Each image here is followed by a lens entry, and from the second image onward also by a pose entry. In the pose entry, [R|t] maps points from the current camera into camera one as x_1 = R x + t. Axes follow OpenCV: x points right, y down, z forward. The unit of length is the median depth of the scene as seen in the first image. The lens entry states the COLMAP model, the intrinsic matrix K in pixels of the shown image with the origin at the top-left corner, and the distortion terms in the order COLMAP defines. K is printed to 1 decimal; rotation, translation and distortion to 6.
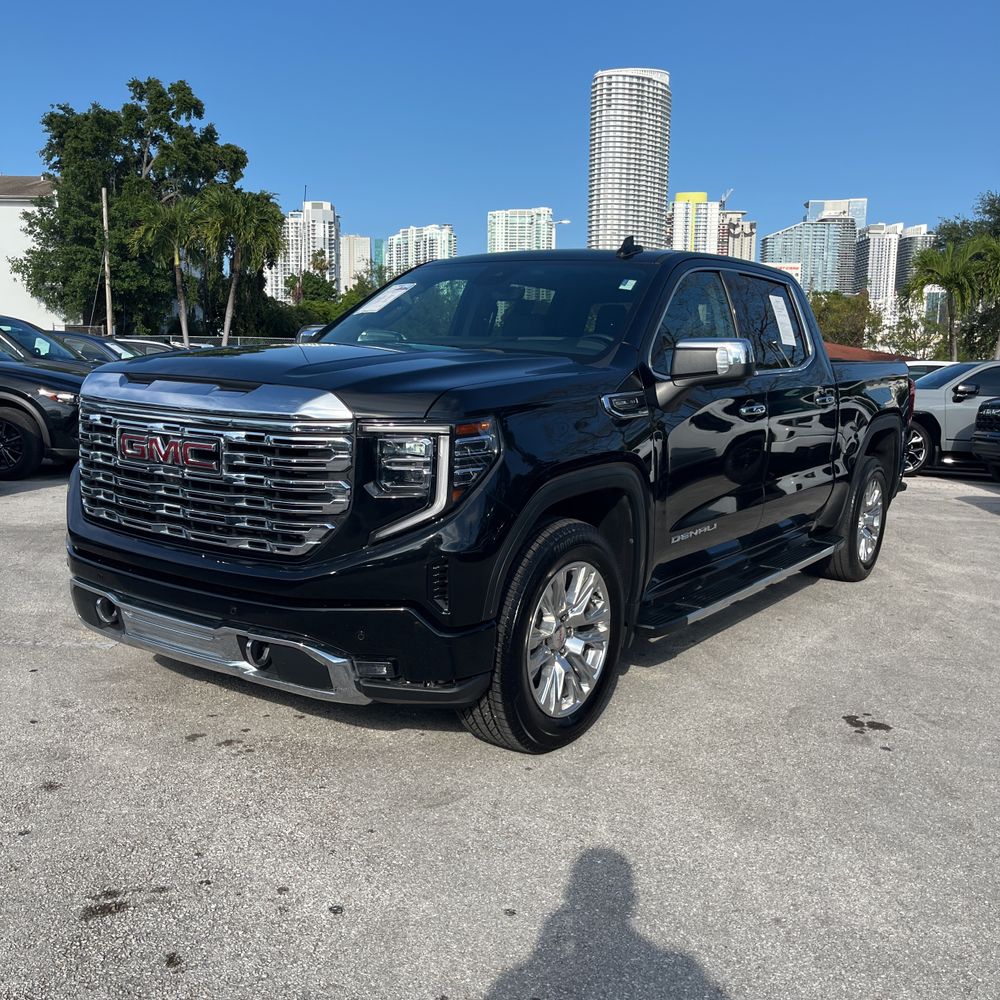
lens RADIAL K [[1005.6, 0, 504.7], [0, 1005.6, 507.0], [0, 0, 1]] dist [0.020233, 0.000000]
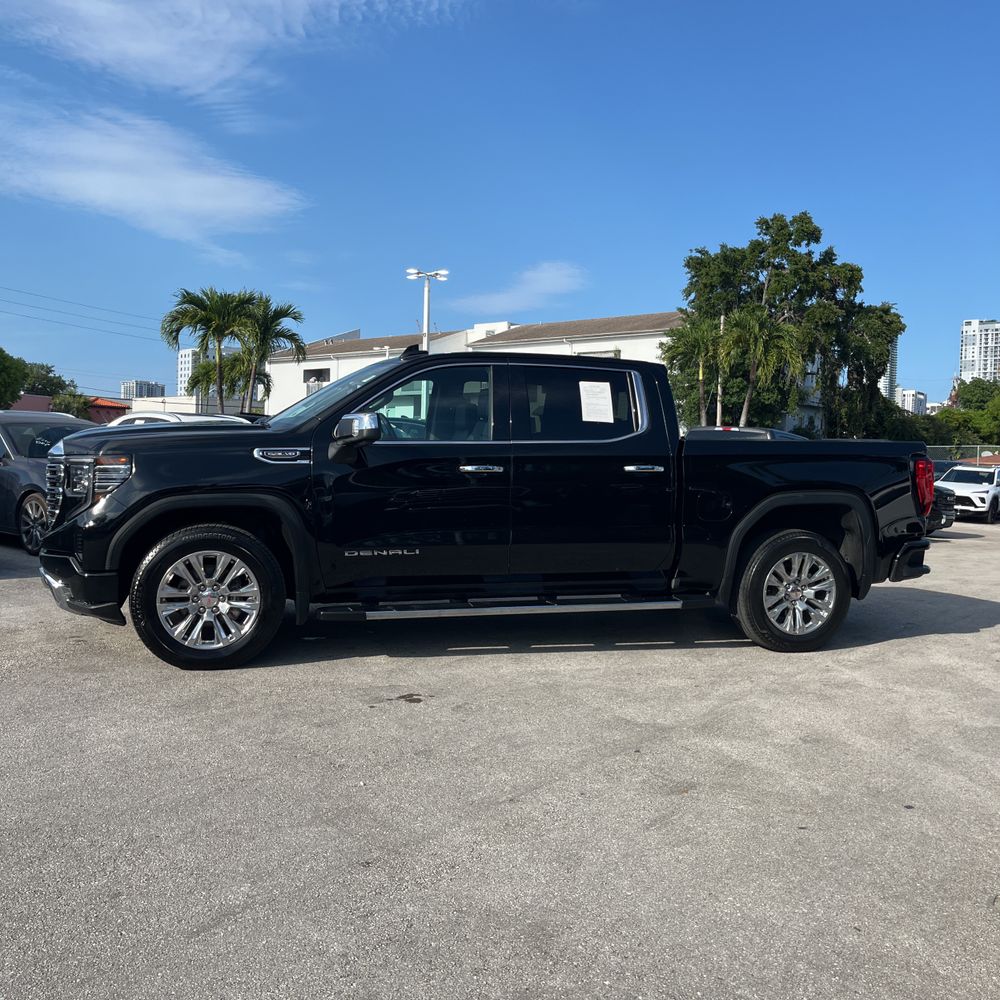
lens RADIAL K [[1005.6, 0, 505.8], [0, 1005.6, 497.4], [0, 0, 1]] dist [0.020233, 0.000000]
pose [[0.787665, 0.022344, -0.615699, 0.107260], [-0.095888, 0.991611, -0.086683, 0.004901], [0.608596, 0.127316, 0.783199, 0.001526]]
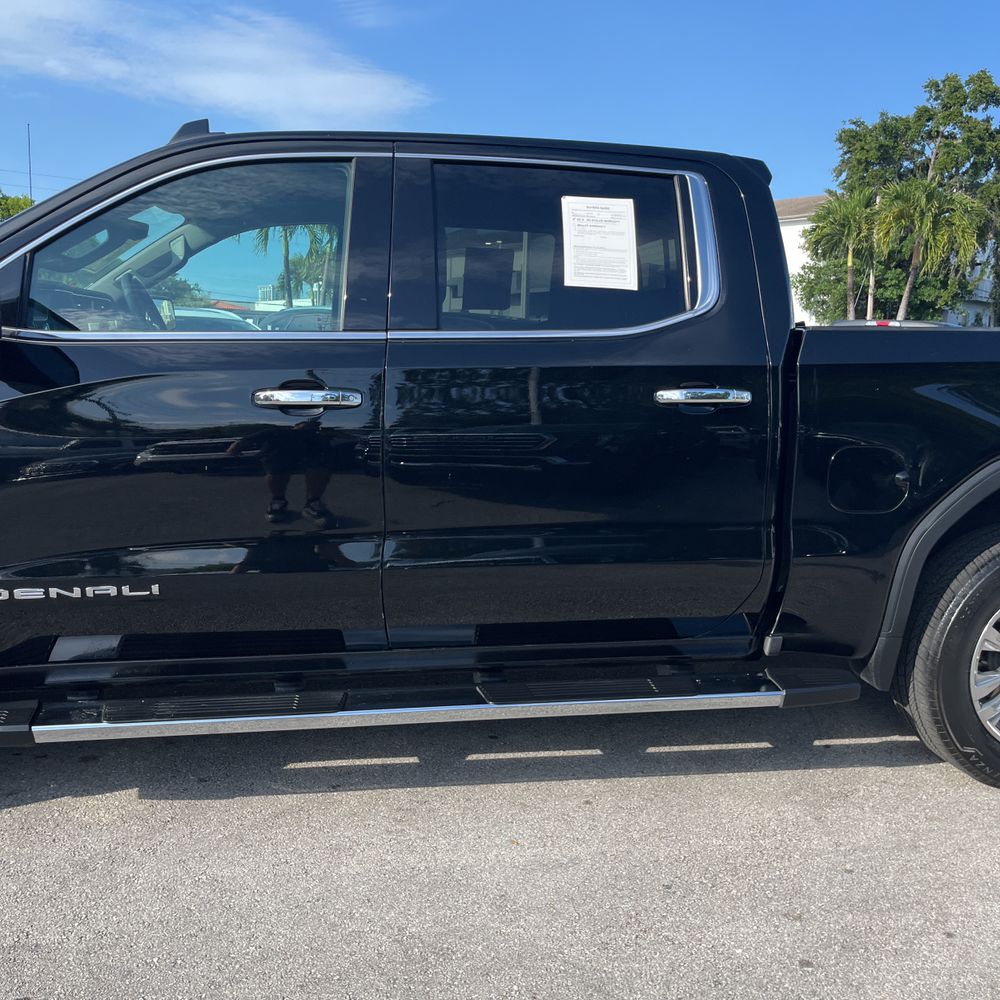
lens RADIAL K [[1005.6, 0, 493.8], [0, 1005.6, 491.8], [0, 0, 1]] dist [0.020233, 0.000000]
pose [[0.691910, 0.089883, -0.716367, 0.072369], [-0.111284, 0.993640, 0.017187, -0.006637], [0.713356, 0.067828, 0.697512, 0.069666]]
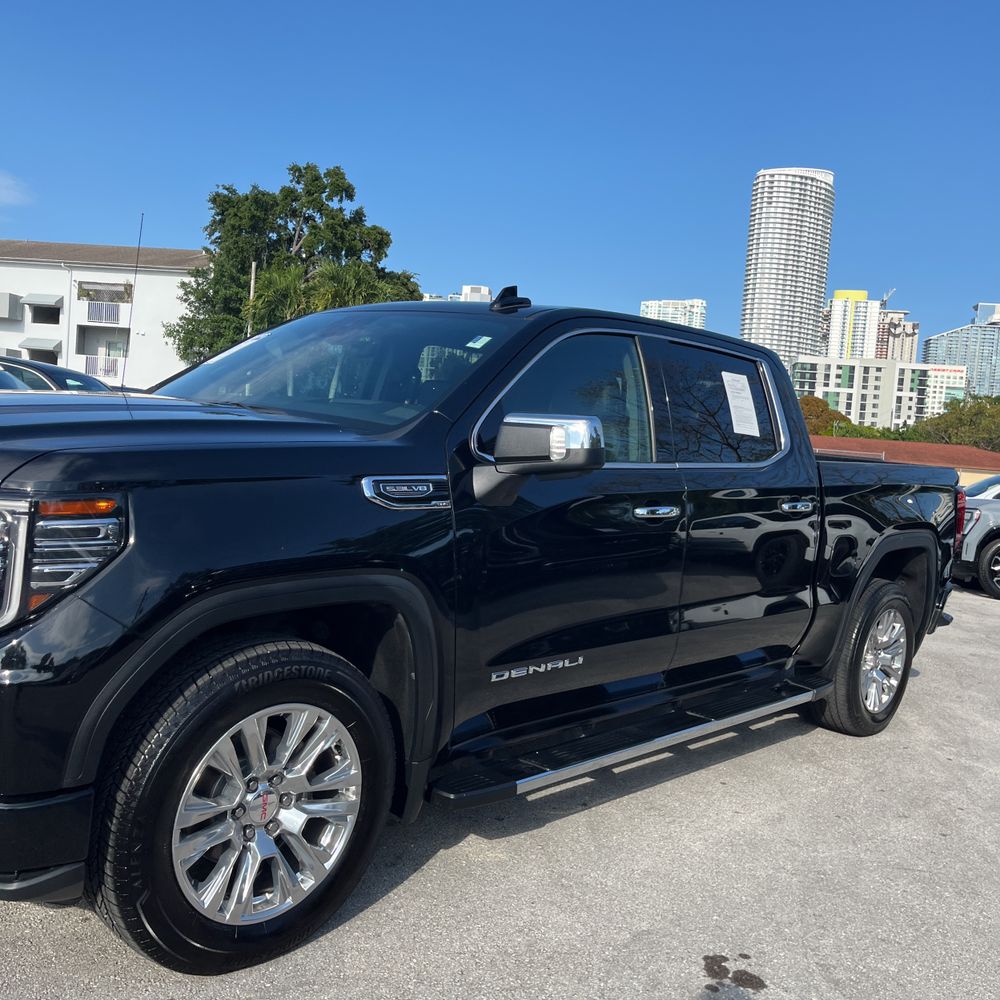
lens RADIAL K [[1005.6, 0, 498.5], [0, 1005.6, 490.6], [0, 0, 1]] dist [0.020233, 0.000000]
pose [[0.987164, 0.066580, -0.145168, 0.023785], [-0.080346, 0.992594, -0.091119, -0.003270], [0.138026, 0.101613, 0.985202, 0.022205]]
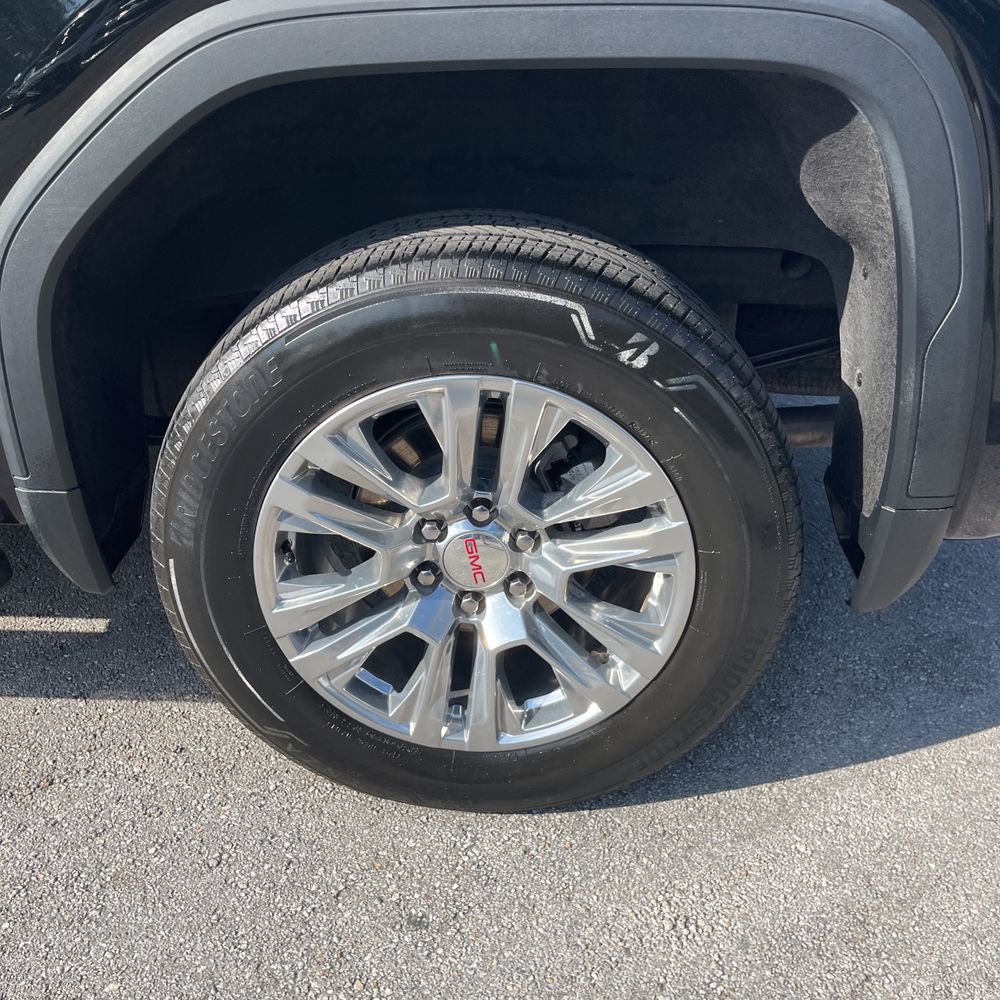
lens RADIAL K [[1005.6, 0, 504.7], [0, 1005.6, 482.9], [0, 0, 1]] dist [0.020233, 0.000000]
pose [[0.535128, 0.363592, -0.762521, 0.071609], [-0.134934, 0.927837, 0.347724, -0.010266], [0.833925, -0.083187, 0.545572, 0.129984]]
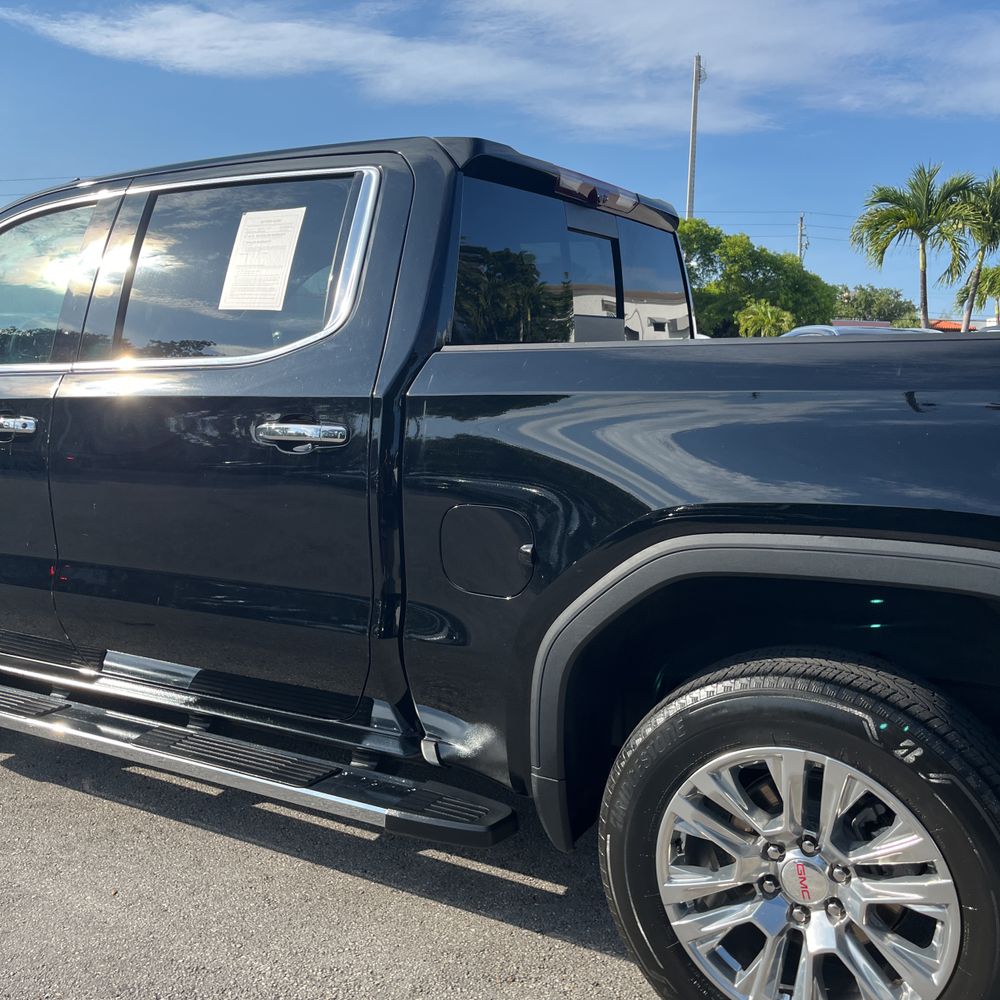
lens RADIAL K [[1005.6, 0, 492.4], [0, 1005.6, 501.6], [0, 0, 1]] dist [0.020233, 0.000000]
pose [[0.057863, 0.109445, -0.992307, 0.089008], [-0.150289, 0.983600, 0.099721, -0.015771], [0.986947, 0.143362, 0.073362, 0.126736]]
